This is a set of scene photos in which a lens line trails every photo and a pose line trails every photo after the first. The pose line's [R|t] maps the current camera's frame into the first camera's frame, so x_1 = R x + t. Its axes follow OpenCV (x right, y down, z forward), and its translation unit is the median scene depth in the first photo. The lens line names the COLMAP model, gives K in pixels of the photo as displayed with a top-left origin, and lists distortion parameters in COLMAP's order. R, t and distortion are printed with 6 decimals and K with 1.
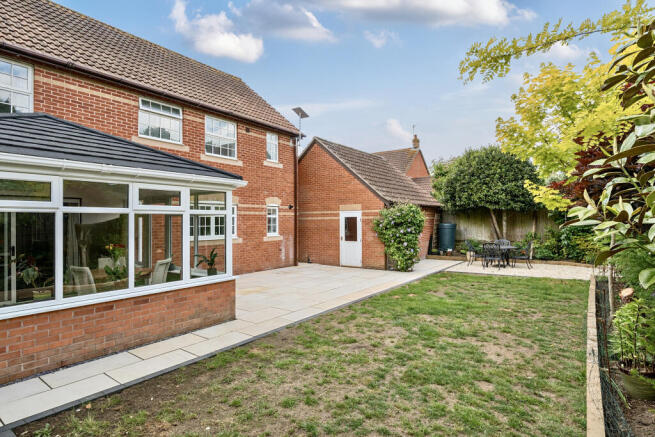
lens RADIAL K [[350.3, 0, 326.2], [0, 350.3, 219.7], [0, 0, 1]] dist [0.002847, 0.000137]
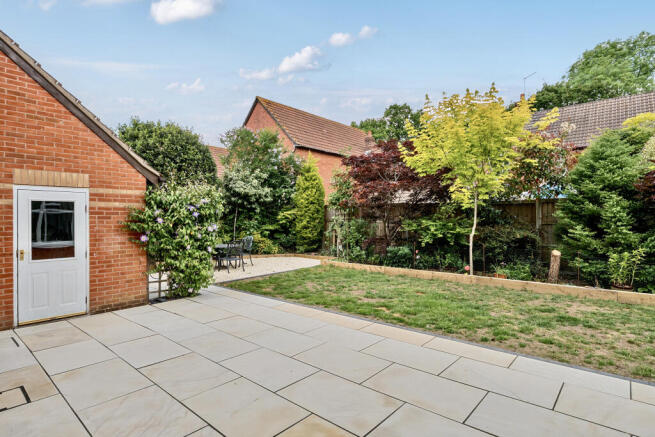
lens RADIAL K [[350.3, 0, 326.5], [0, 350.3, 217.1], [0, 0, 1]] dist [0.002847, 0.000137]
pose [[0.096541, 0.002815, 0.995325, -0.322140], [-0.003690, 0.999990, -0.002471, 0.011399], [-0.995322, -0.003434, 0.096551, 0.644106]]
